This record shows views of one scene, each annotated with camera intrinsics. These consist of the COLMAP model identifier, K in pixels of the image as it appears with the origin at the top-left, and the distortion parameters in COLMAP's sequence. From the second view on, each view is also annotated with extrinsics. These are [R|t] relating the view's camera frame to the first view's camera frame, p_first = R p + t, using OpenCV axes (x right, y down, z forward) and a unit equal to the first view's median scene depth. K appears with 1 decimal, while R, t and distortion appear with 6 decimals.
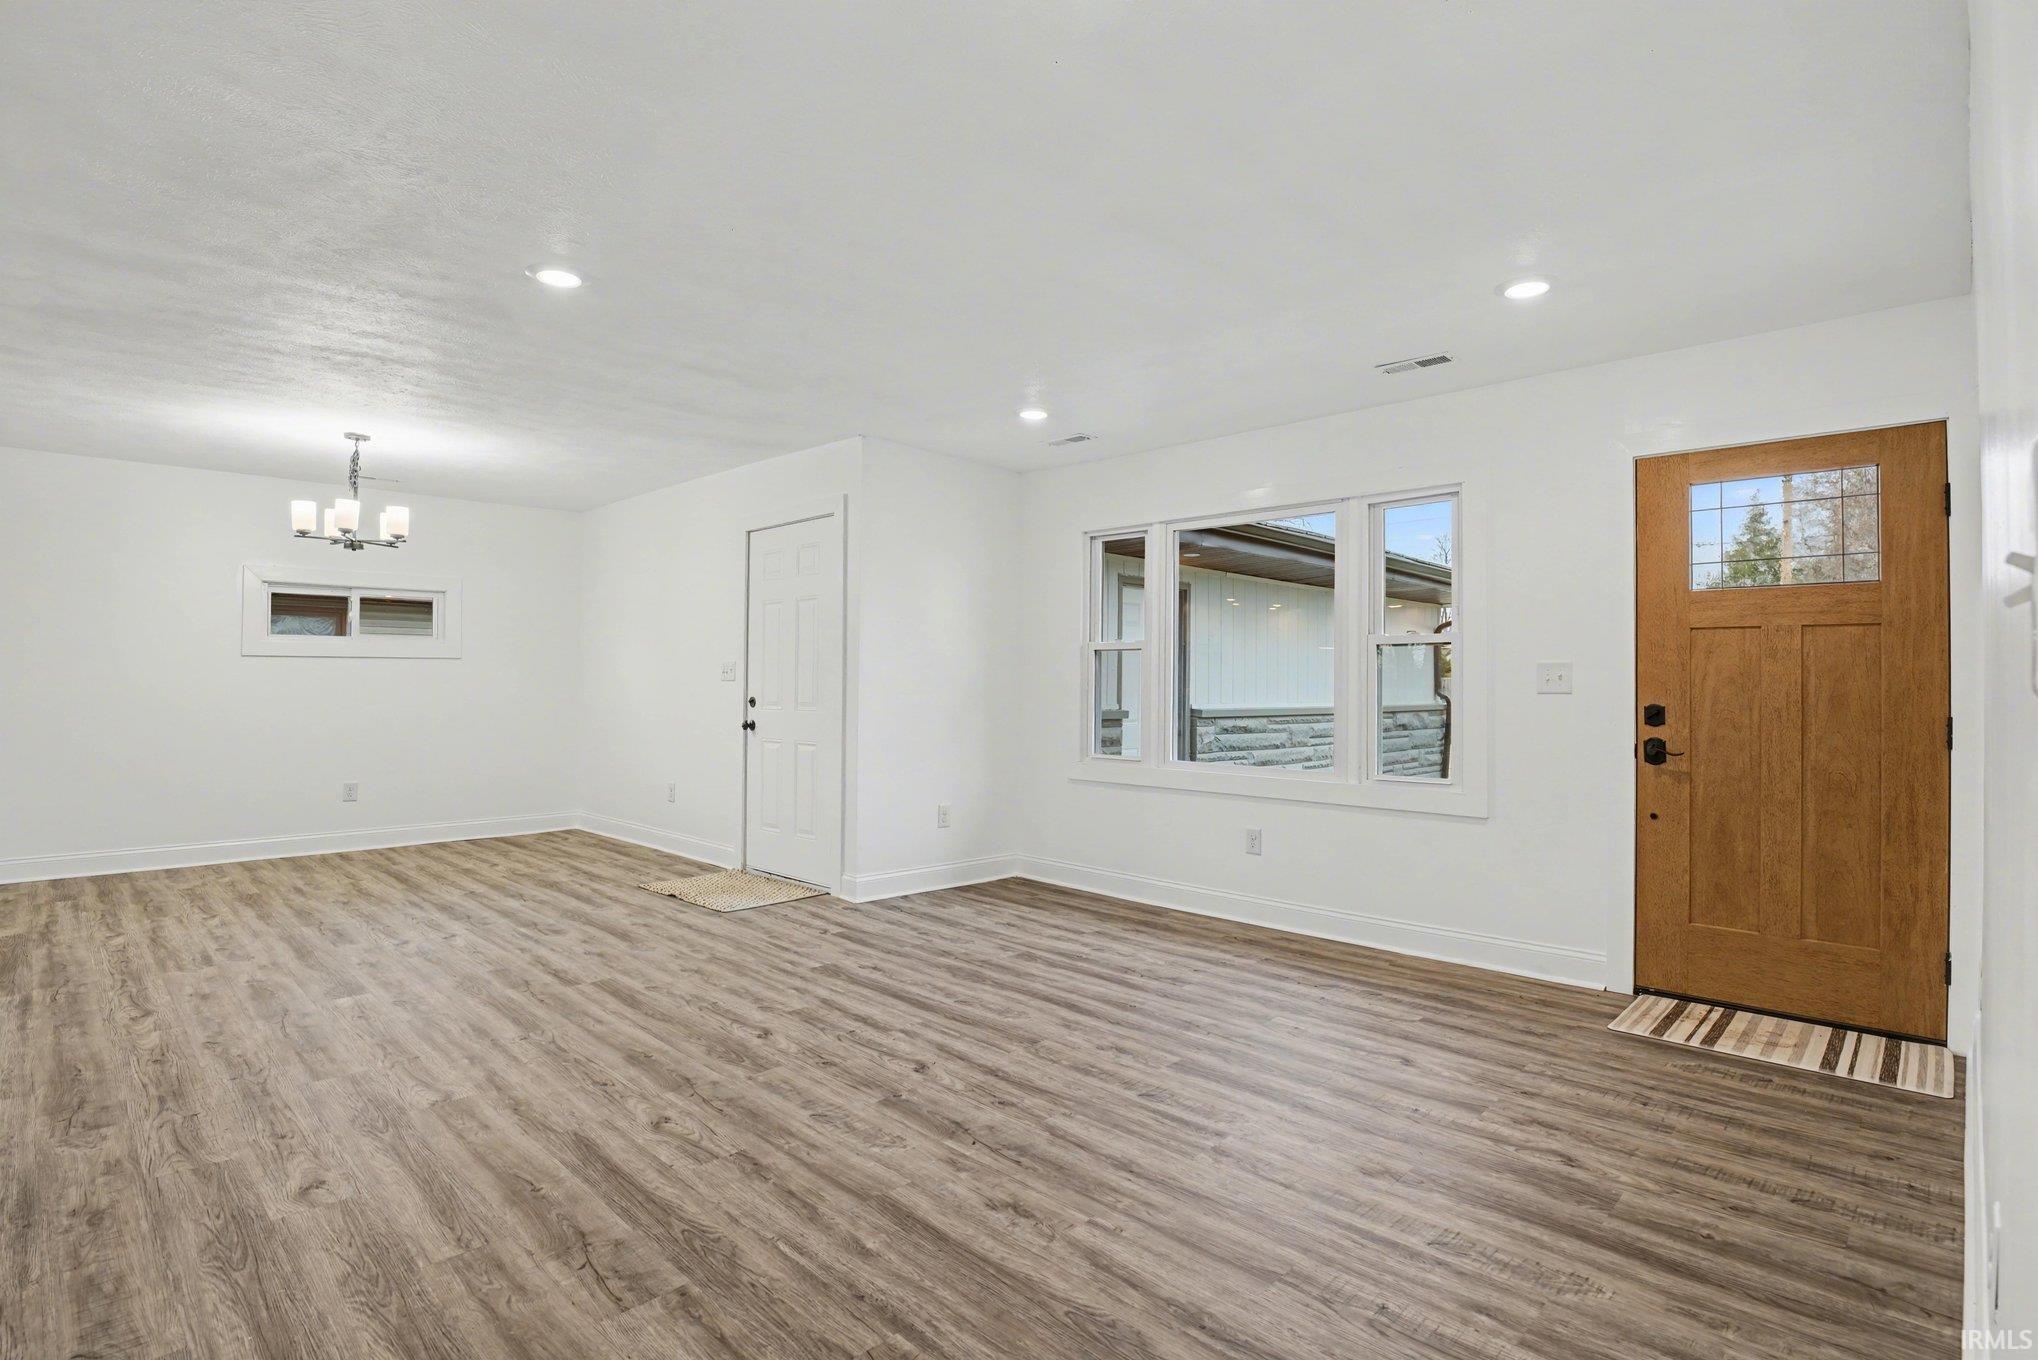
lens RADIAL K [[993.4, 0, 1031.5], [0, 993.4, 666.2], [0, 0, 1]] dist [-0.021761, -0.005889]
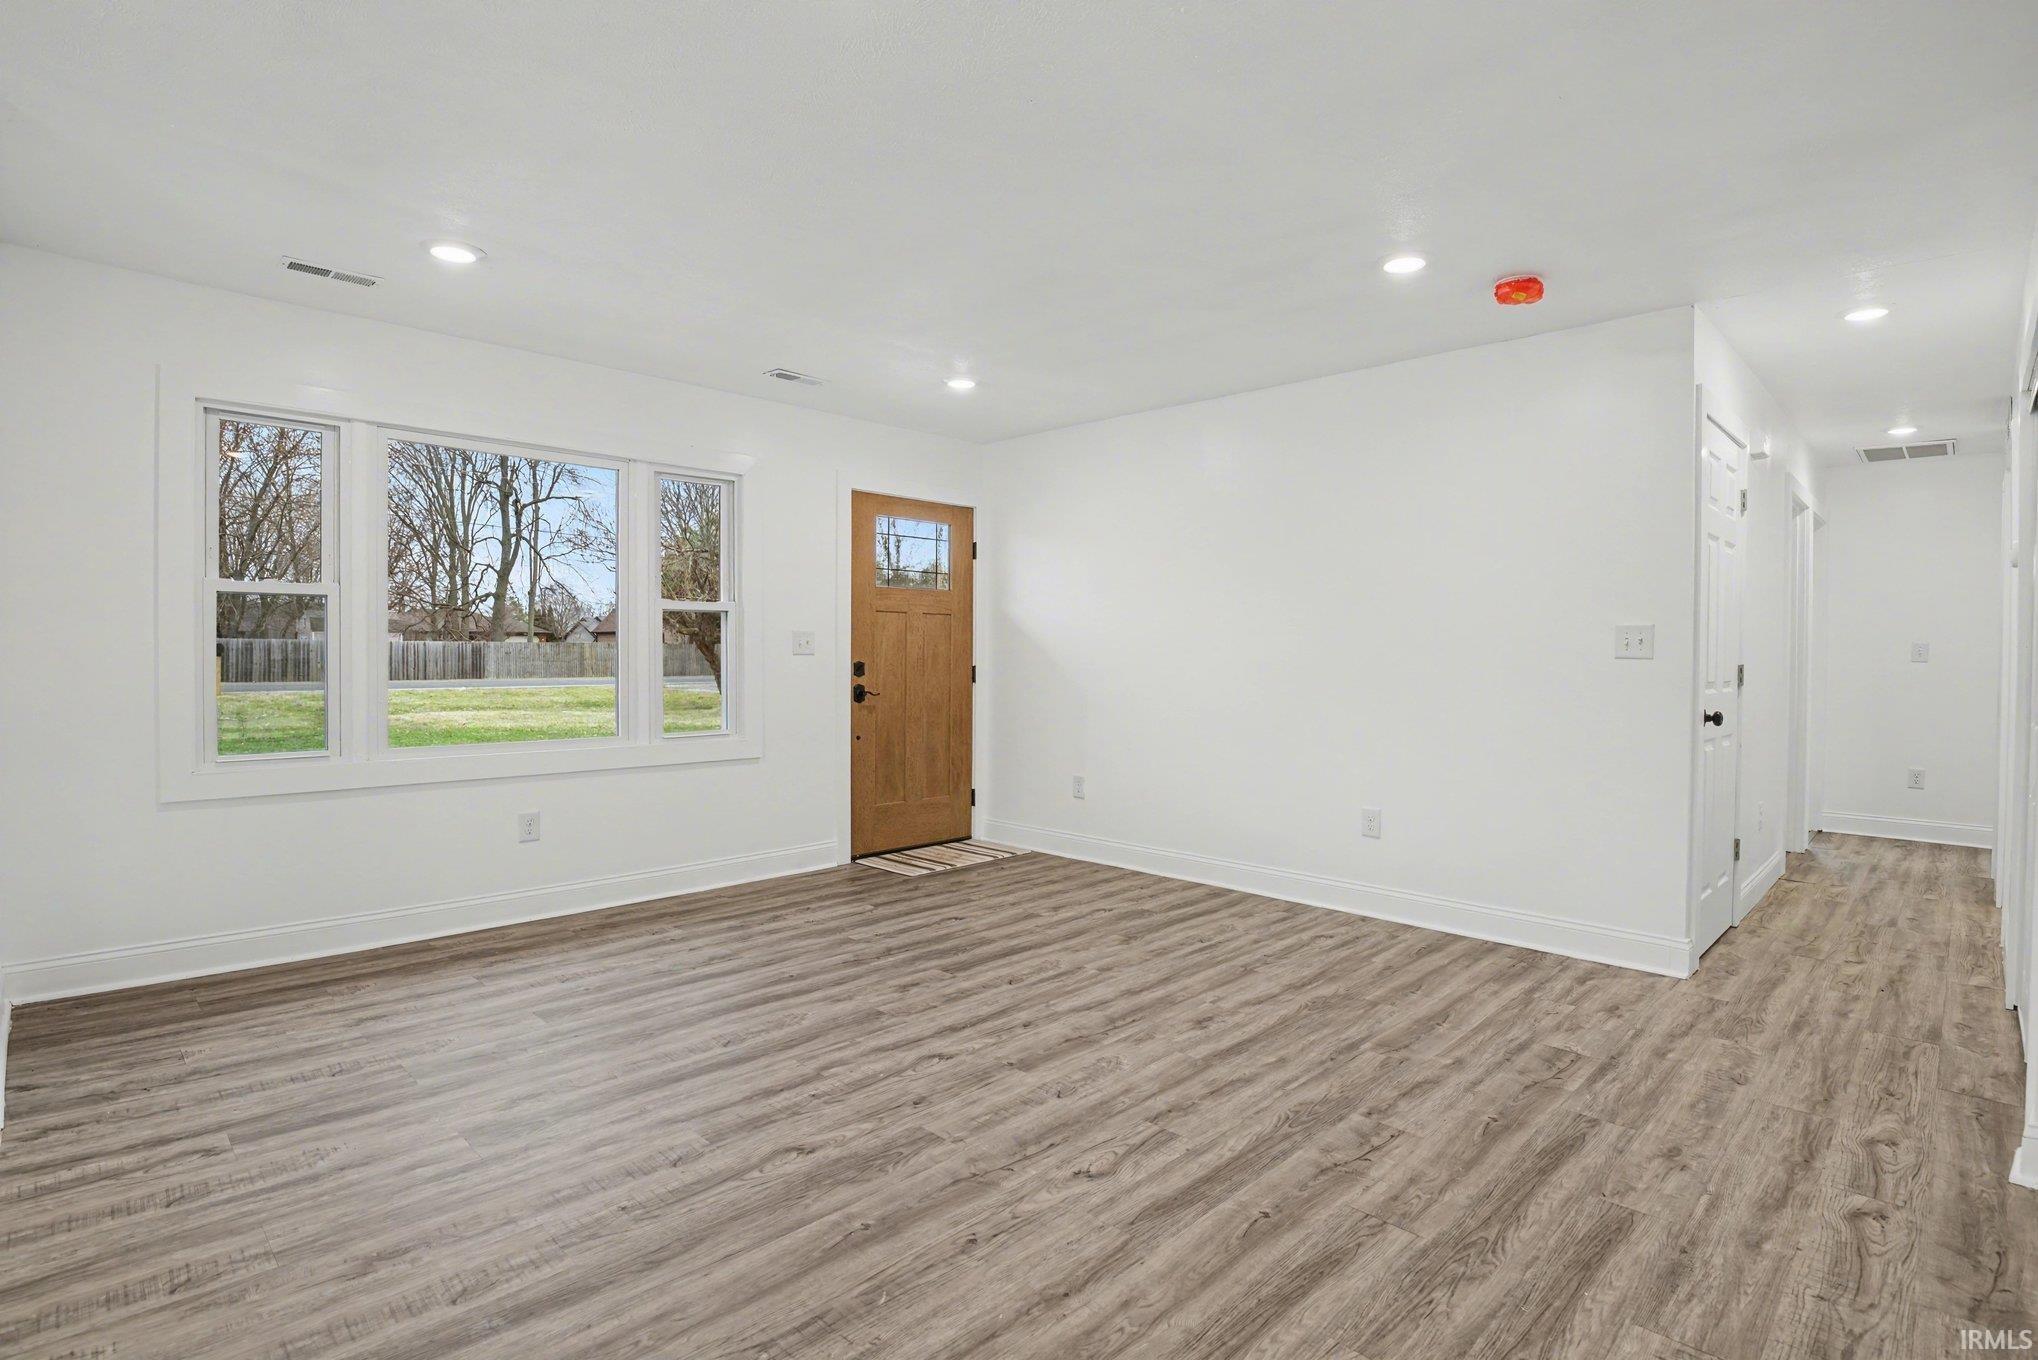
lens RADIAL K [[993.4, 0, 1032.5], [0, 993.4, 662.9], [0, 0, 1]] dist [-0.021761, -0.005889]
pose [[0.009976, -0.019932, 0.999752, -0.874444], [-0.025606, 0.999468, 0.020182, 0.004464], [-0.999622, -0.025800, 0.009461, 0.754877]]
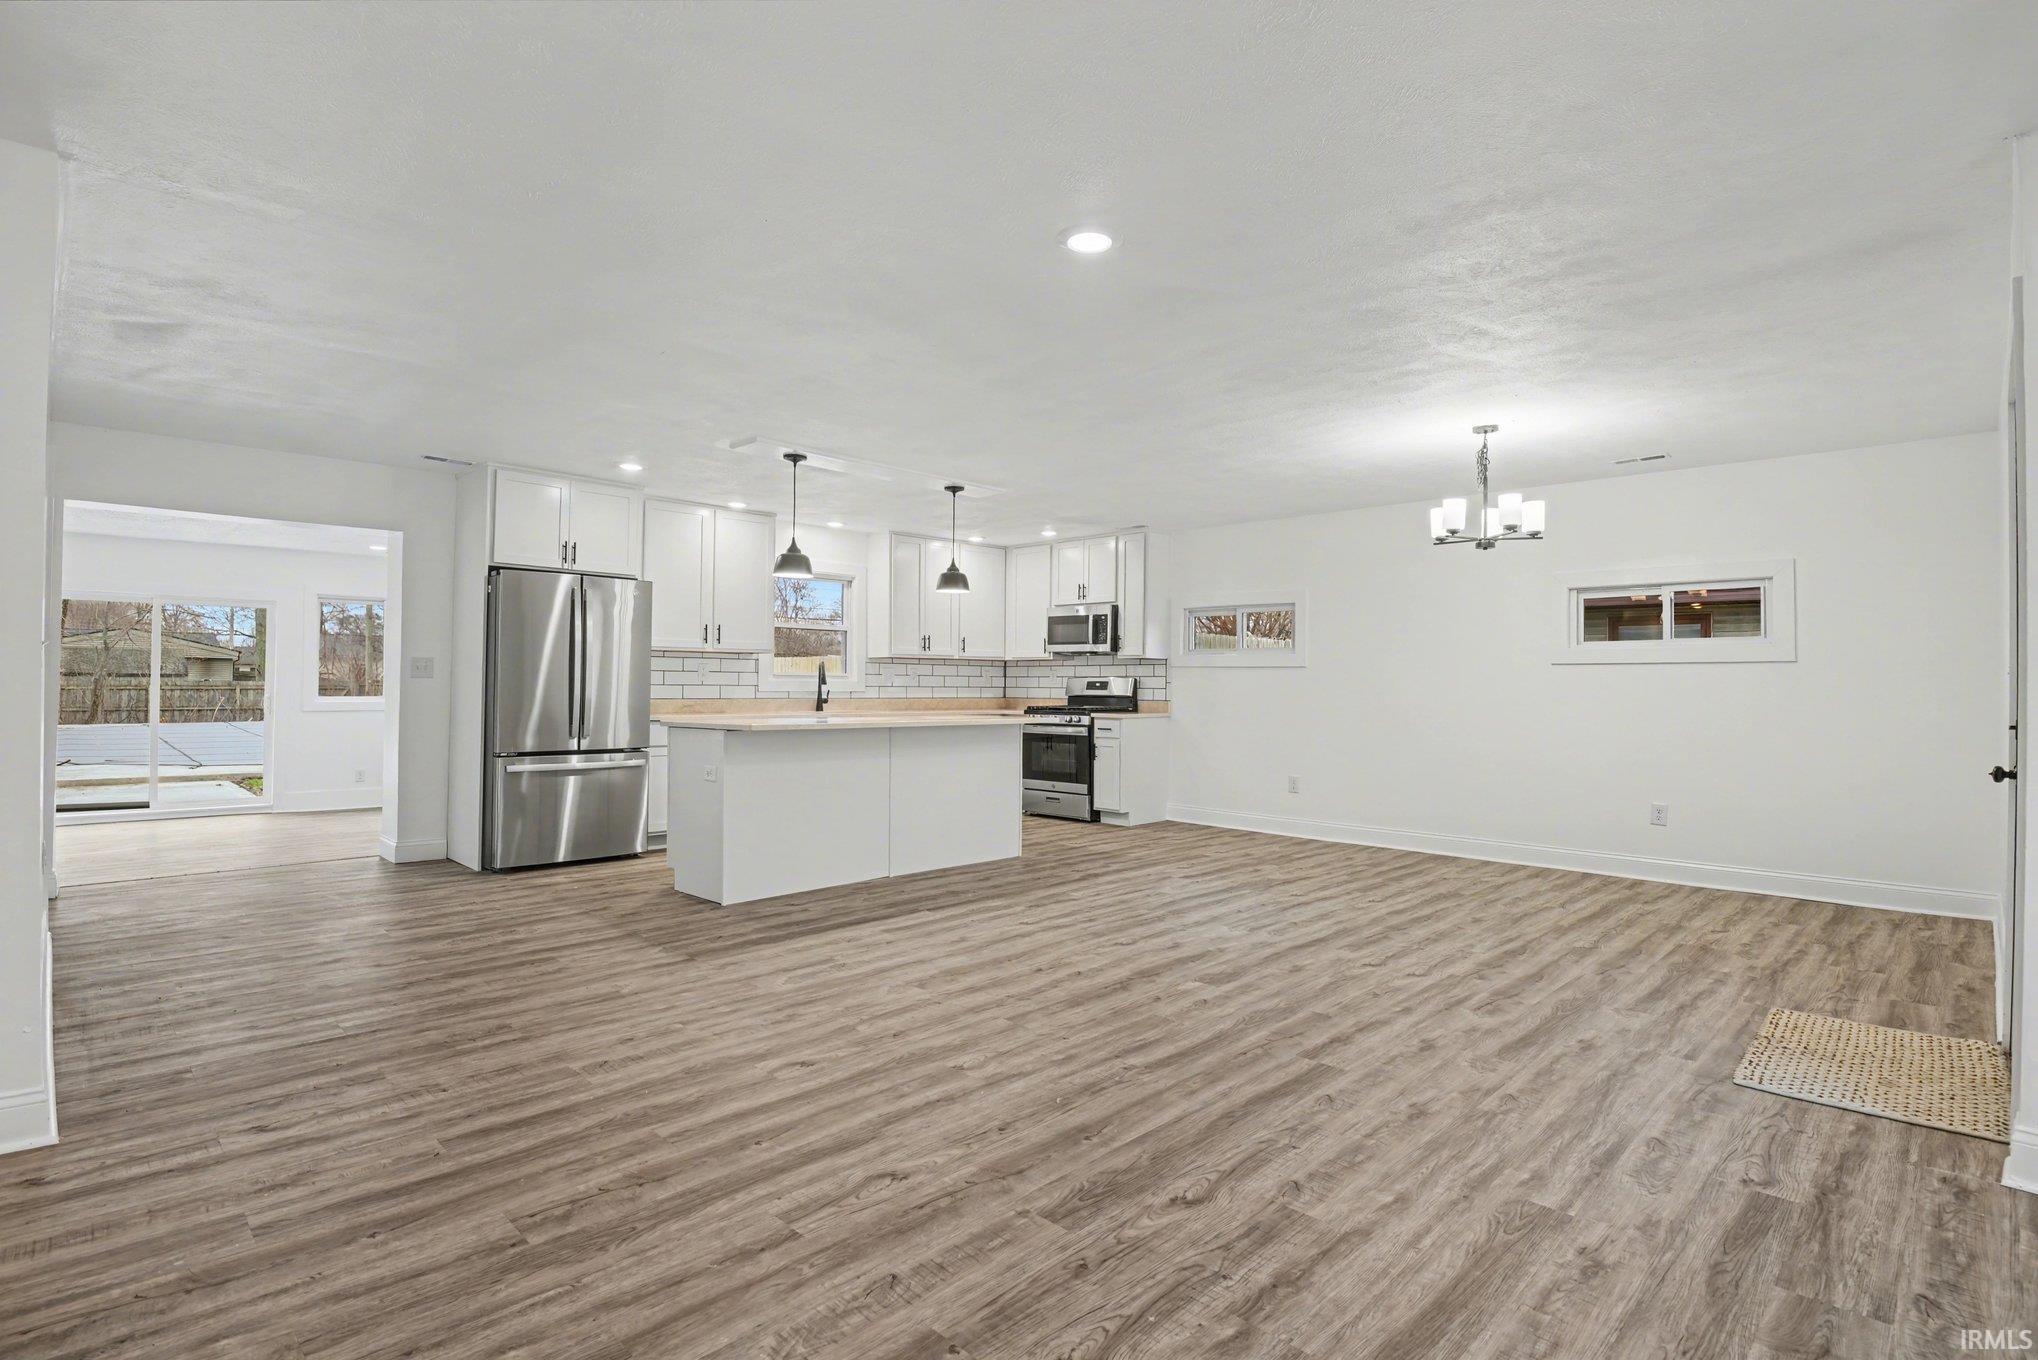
lens RADIAL K [[993.4, 0, 1039.2], [0, 993.4, 666.3], [0, 0, 1]] dist [-0.021761, -0.005889]
pose [[-0.004736, -0.021970, -0.999747, 0.373731], [0.005915, 0.999741, -0.021998, 0.017810], [0.999971, -0.006018, -0.004605, 0.816561]]
